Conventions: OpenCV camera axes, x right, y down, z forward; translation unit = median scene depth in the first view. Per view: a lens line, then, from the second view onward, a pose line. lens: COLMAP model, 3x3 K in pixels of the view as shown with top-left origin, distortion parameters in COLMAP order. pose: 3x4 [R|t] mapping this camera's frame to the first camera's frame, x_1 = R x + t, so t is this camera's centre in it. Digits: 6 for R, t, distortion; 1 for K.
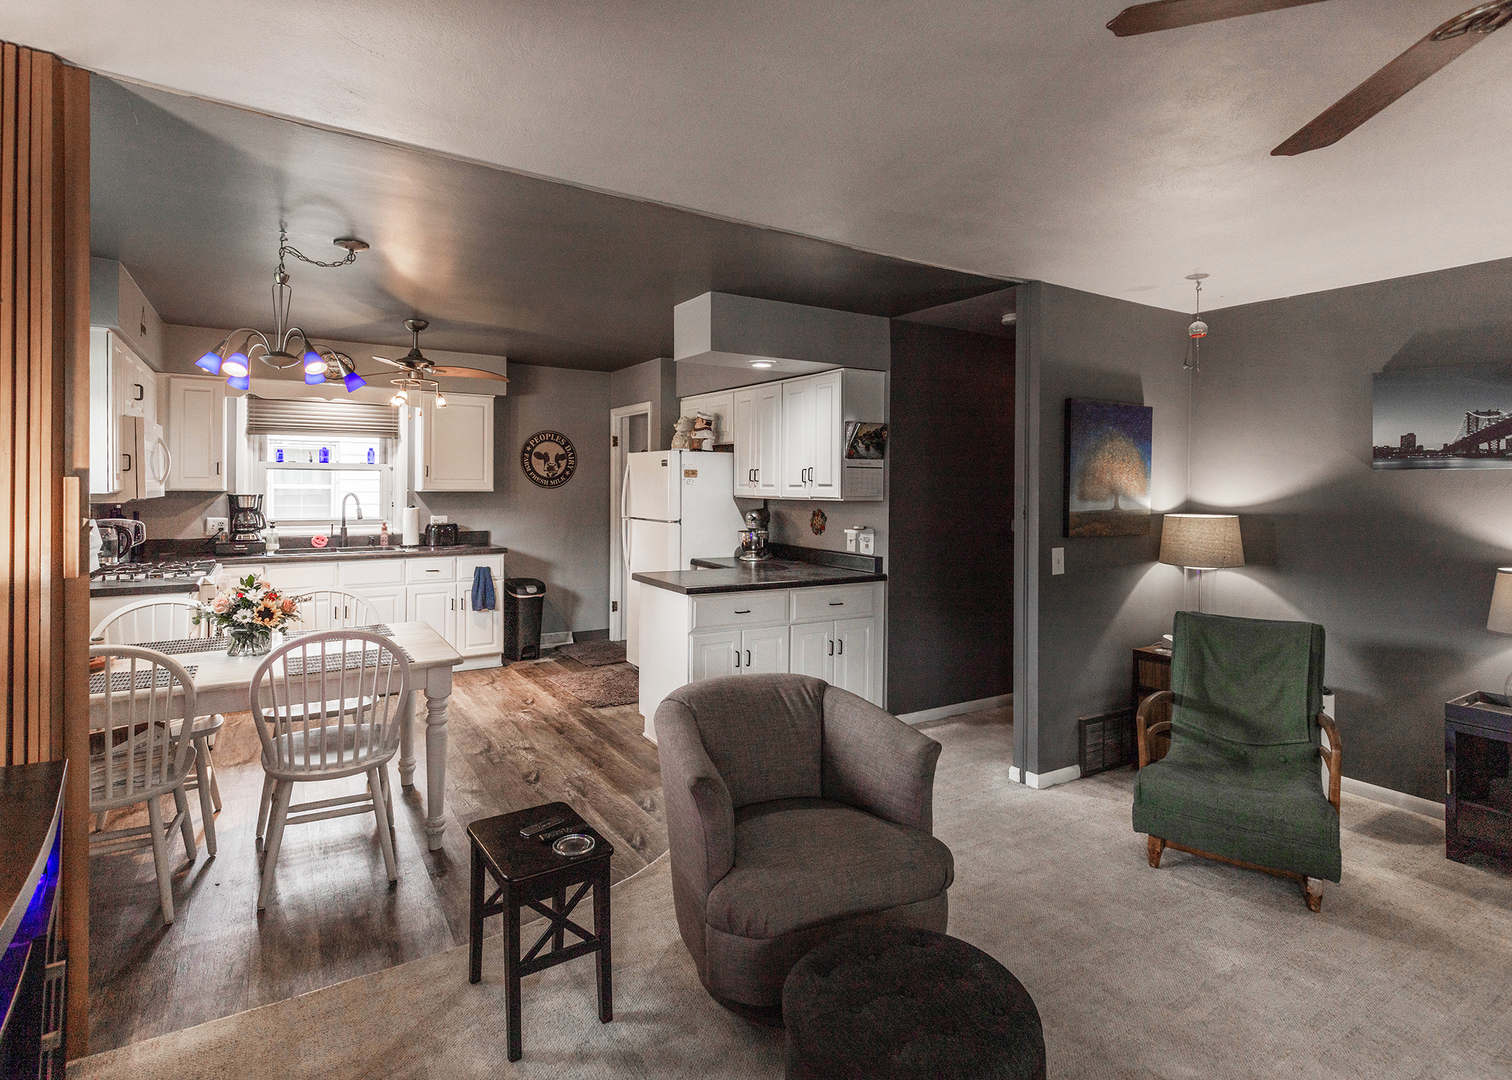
lens RADIAL K [[760.9, 0, 765.0], [0, 760.9, 478.4], [0, 0, 1]] dist [0.010766, -0.003382]
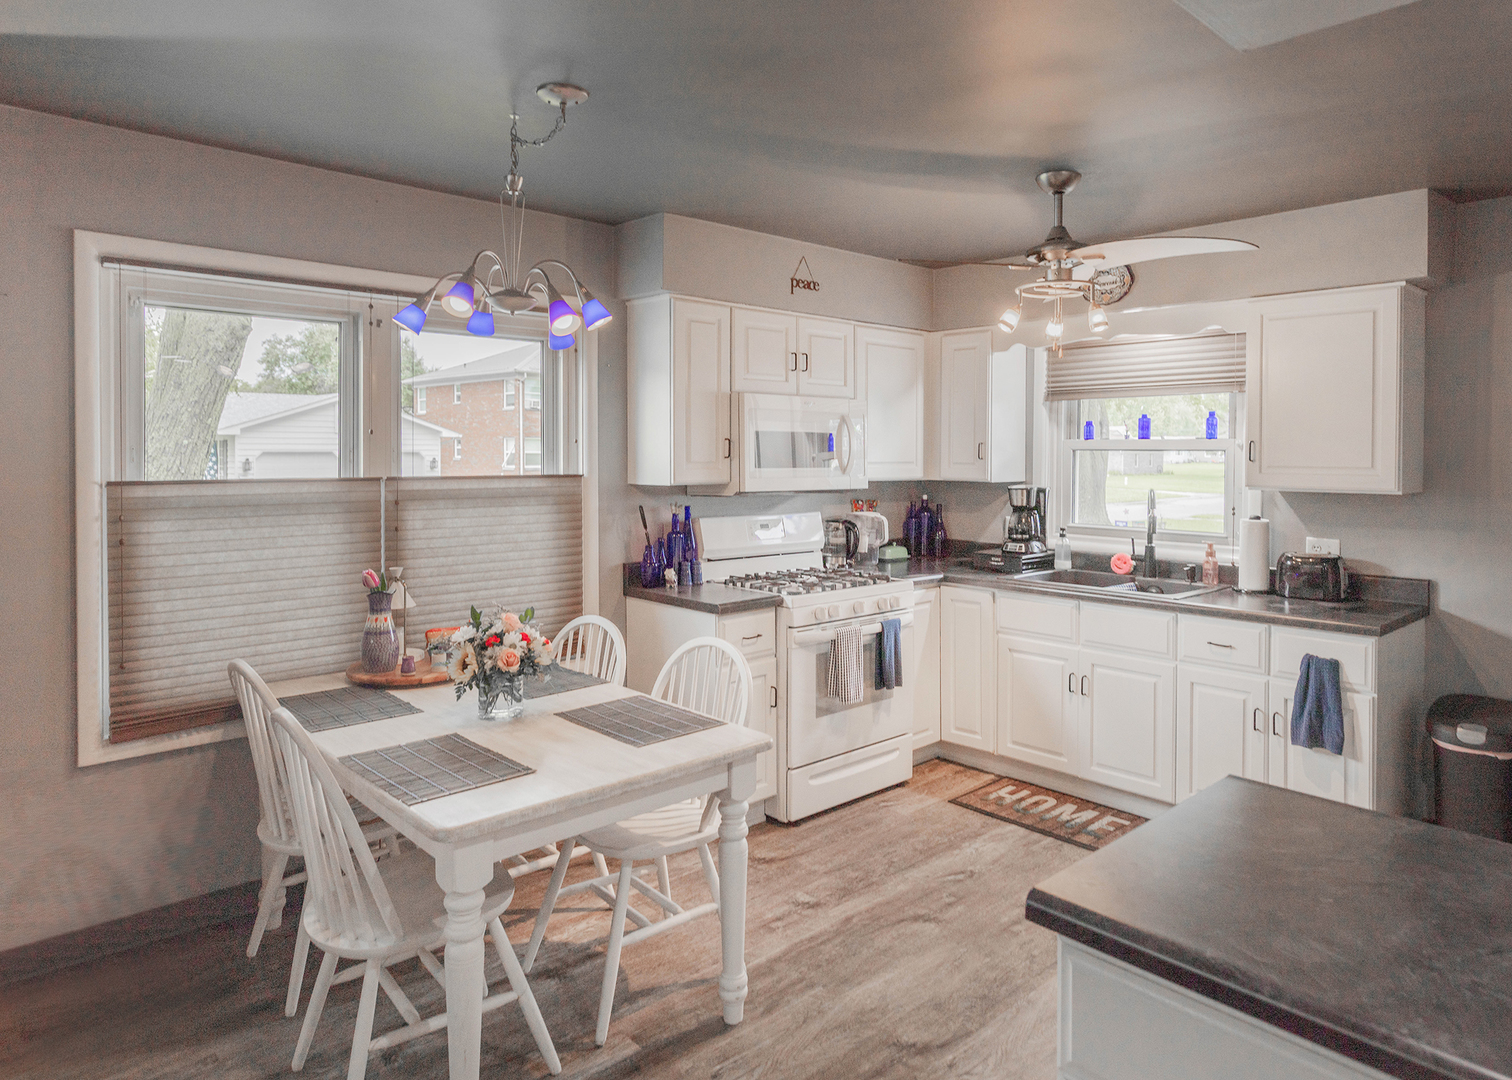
lens RADIAL K [[957.8, 0, 796.1], [0, 957.8, 467.5], [0, 0, 1]] dist [0.010744, 0.001653]
pose [[0.195040, 0.010398, -0.980740, 0.147307], [0.003957, 0.999927, 0.011388, -0.007801], [0.980787, -0.006102, 0.194984, 0.591647]]
